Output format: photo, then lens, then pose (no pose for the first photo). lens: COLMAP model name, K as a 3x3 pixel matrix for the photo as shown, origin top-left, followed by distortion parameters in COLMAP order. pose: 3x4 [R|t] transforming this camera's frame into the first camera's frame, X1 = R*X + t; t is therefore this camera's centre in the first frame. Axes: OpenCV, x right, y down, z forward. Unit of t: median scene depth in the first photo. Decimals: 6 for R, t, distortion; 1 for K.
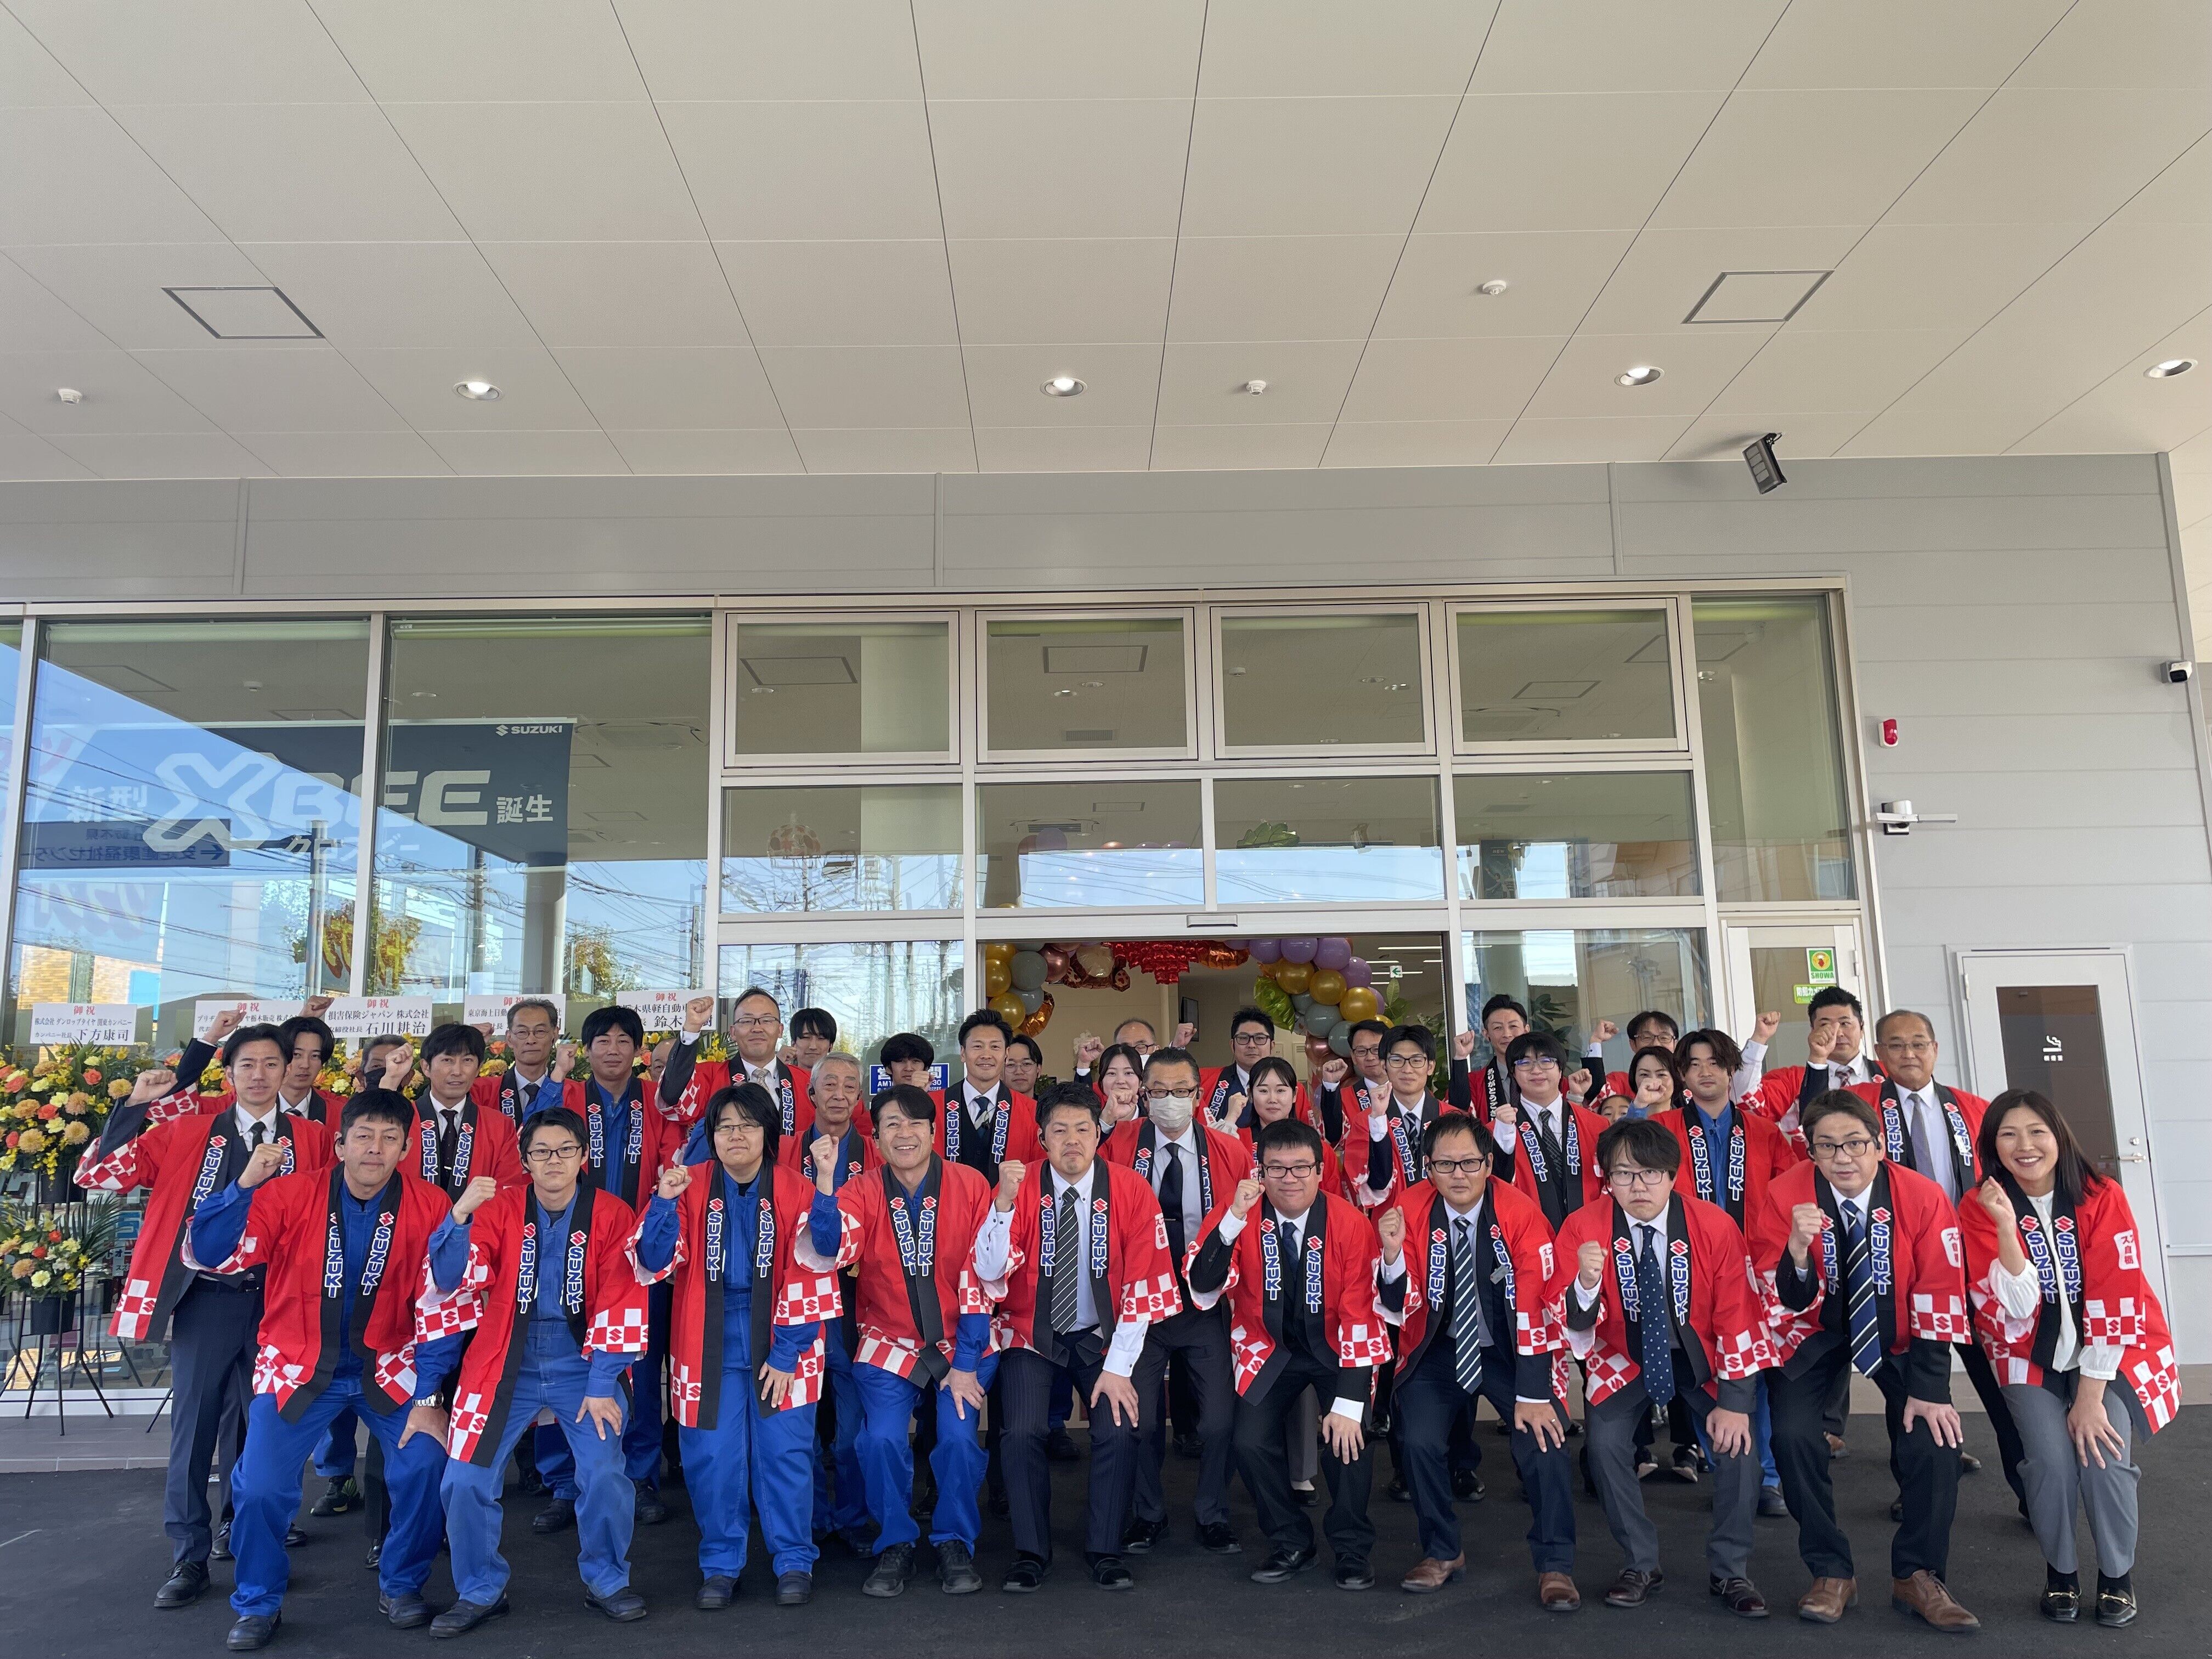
lens RADIAL K [[1673.2, 0, 1101.5], [0, 1673.2, 829.1], [0, 0, 1]] dist [0.048848, -0.071335]
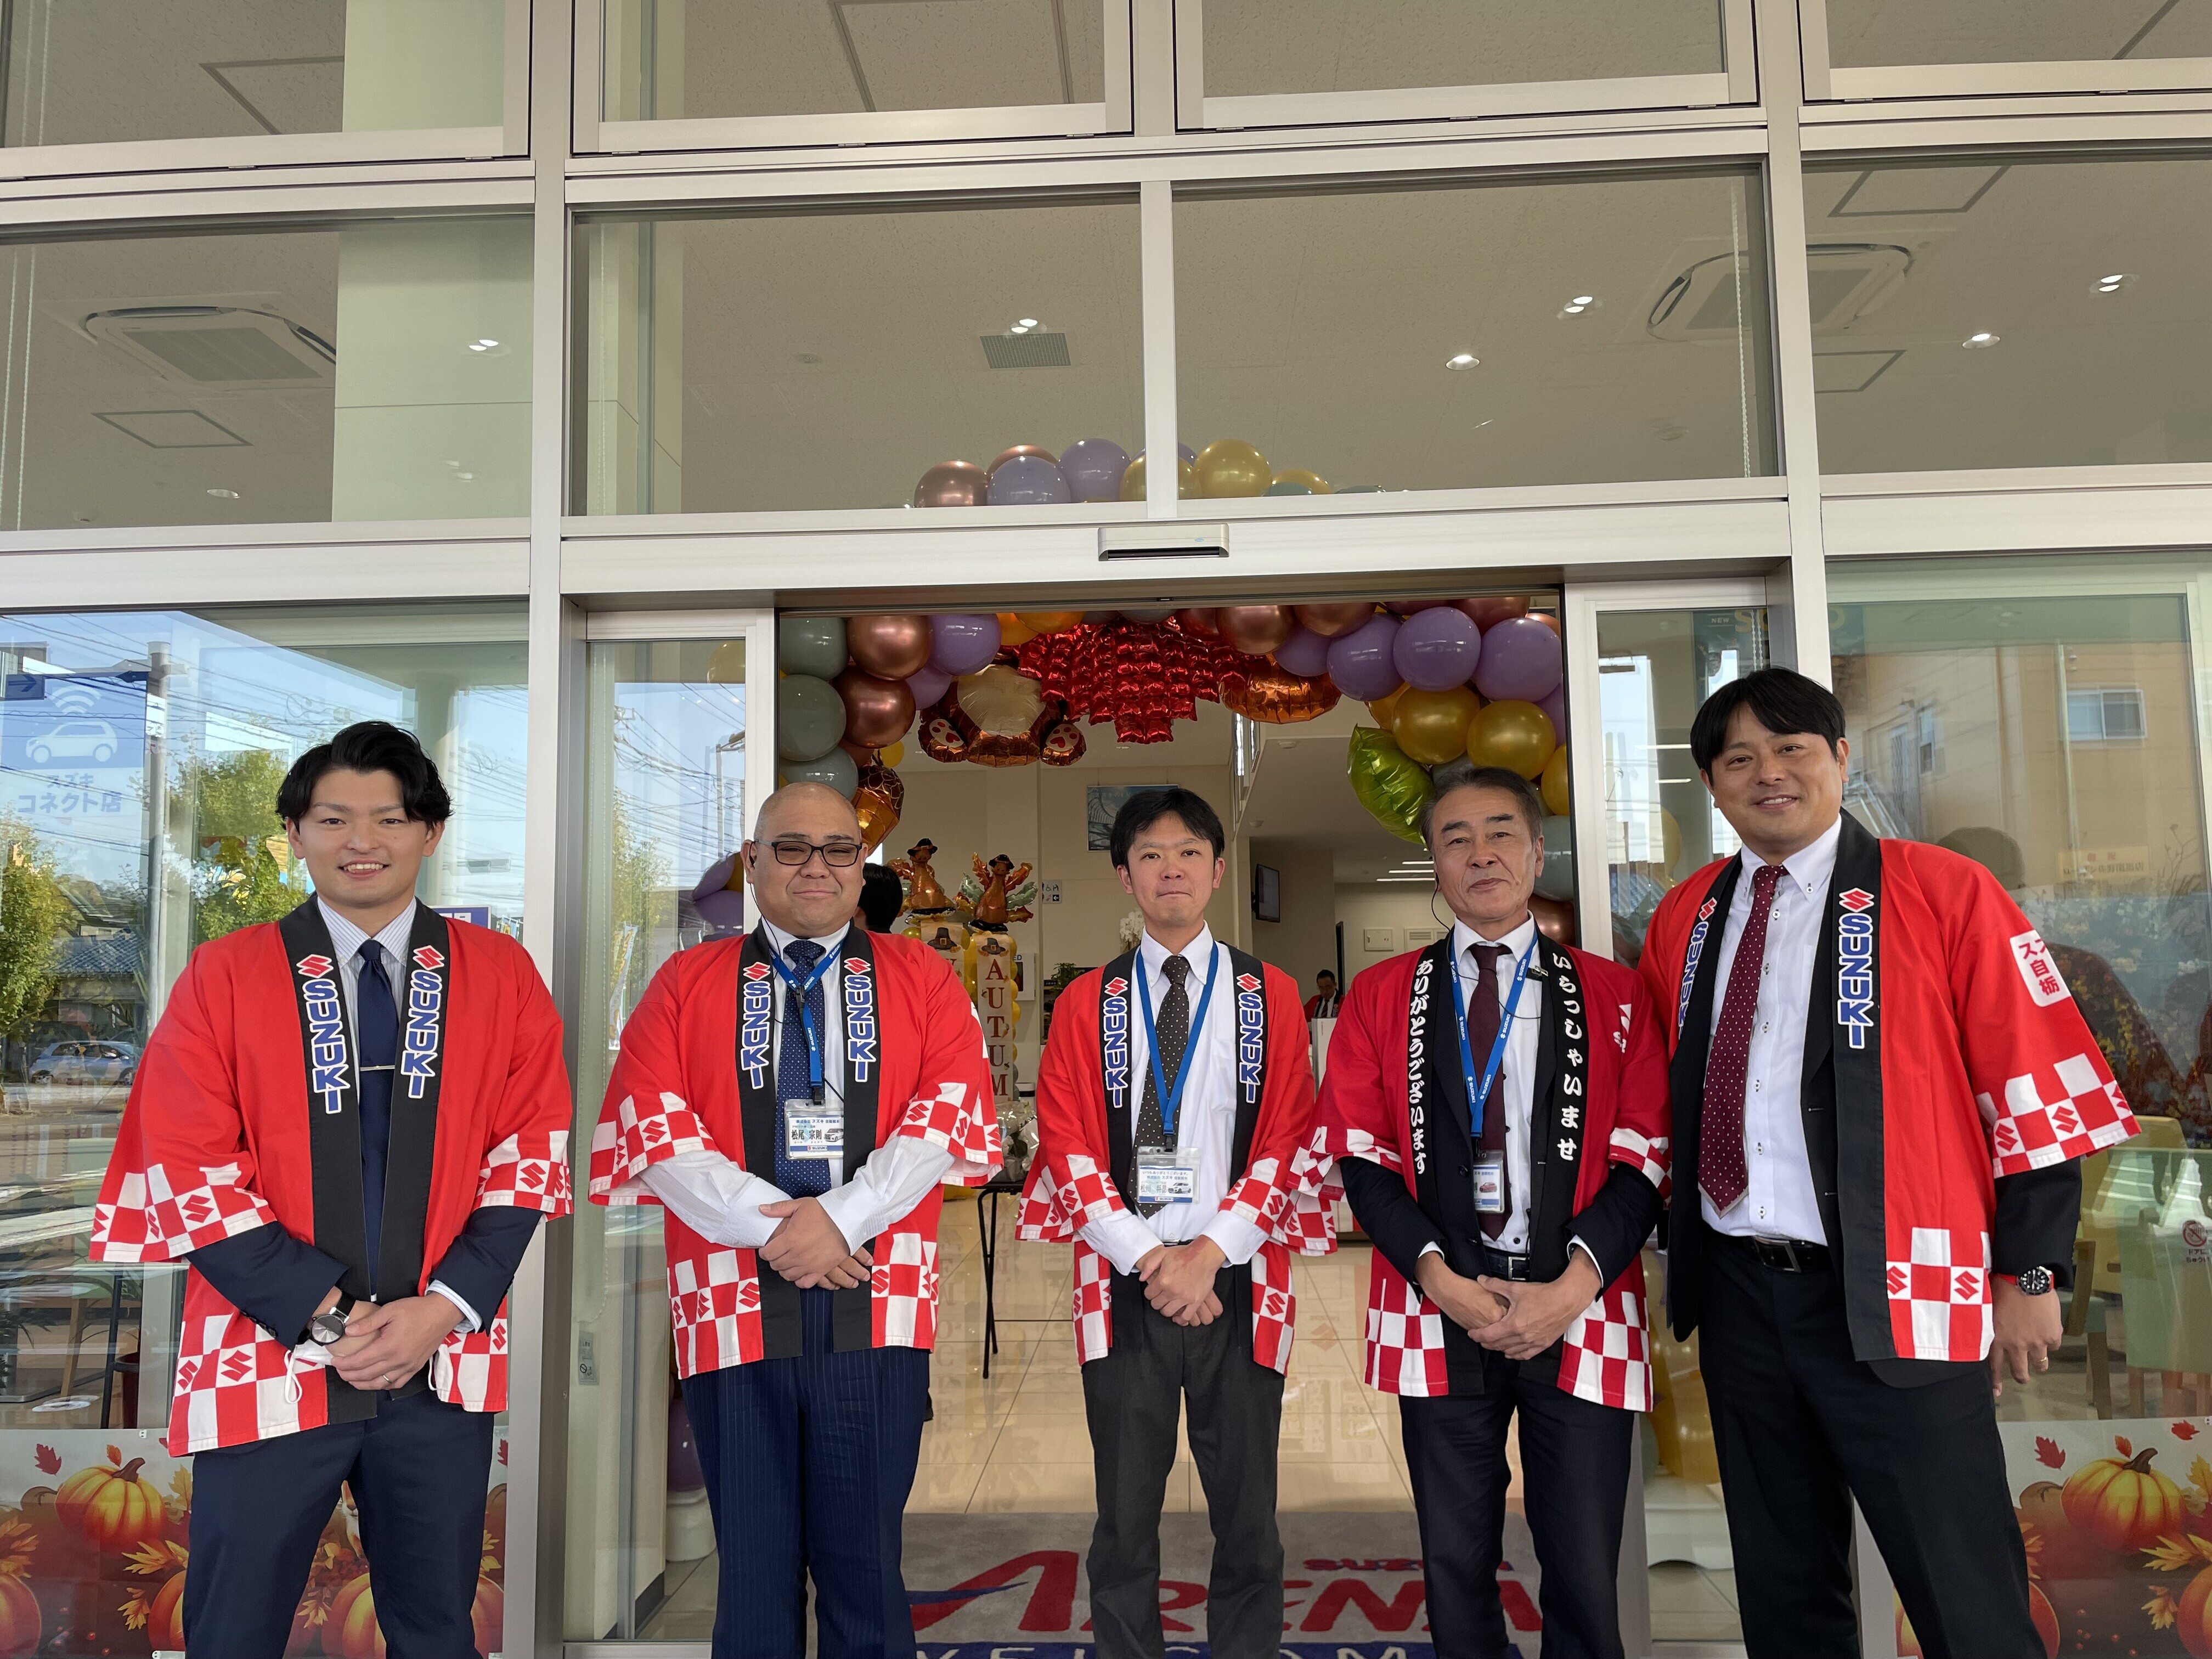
lens RADIAL K [[1673.2, 0, 1110.2], [0, 1673.2, 827.4], [0, 0, 1]] dist [0.048848, -0.071335]
pose [[0.995545, -0.014796, -0.093114, 0.070940], [0.022099, 0.996716, 0.077898, 0.078165], [0.091656, -0.079608, 0.992604, 0.544999]]
